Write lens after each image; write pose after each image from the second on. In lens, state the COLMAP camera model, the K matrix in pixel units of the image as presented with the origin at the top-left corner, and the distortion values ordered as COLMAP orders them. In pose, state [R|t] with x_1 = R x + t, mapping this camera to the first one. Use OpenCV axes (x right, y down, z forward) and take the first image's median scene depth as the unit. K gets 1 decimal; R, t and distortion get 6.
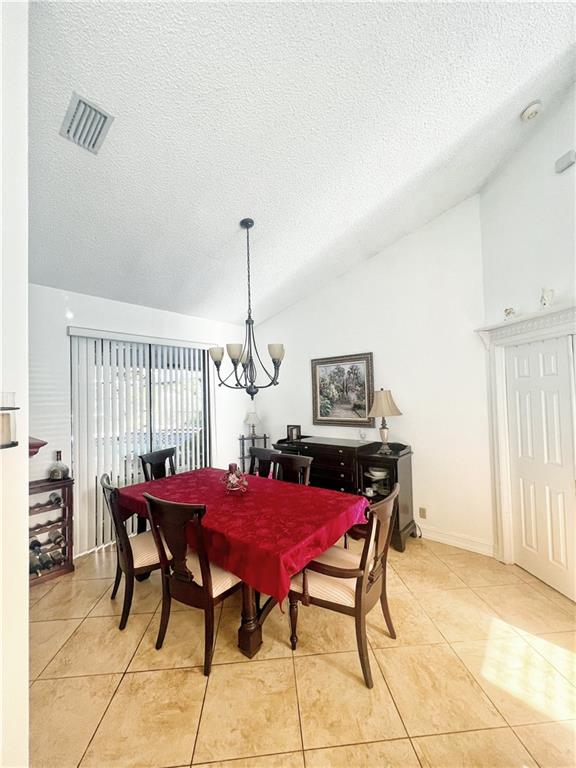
lens RADIAL K [[312.7, 0, 290.7], [0, 312.7, 384.2], [0, 0, 1]] dist [0.001003, 0.000121]
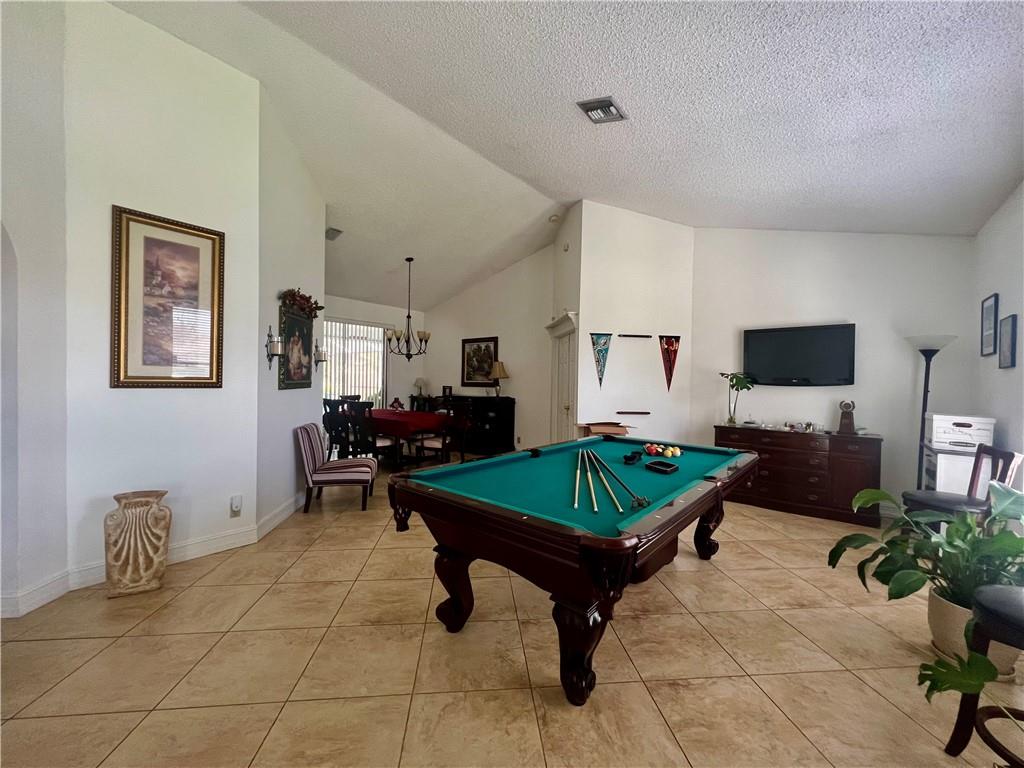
lens RADIAL K [[416.9, 0, 509.1], [0, 416.9, 384.6], [0, 0, 1]] dist [0.001003, 0.000121]
pose [[0.998948, 0.044546, 0.010924, 0.300737], [-0.044979, 0.998050, 0.043279, 0.037282], [-0.008975, -0.043725, 0.999003, -0.966628]]
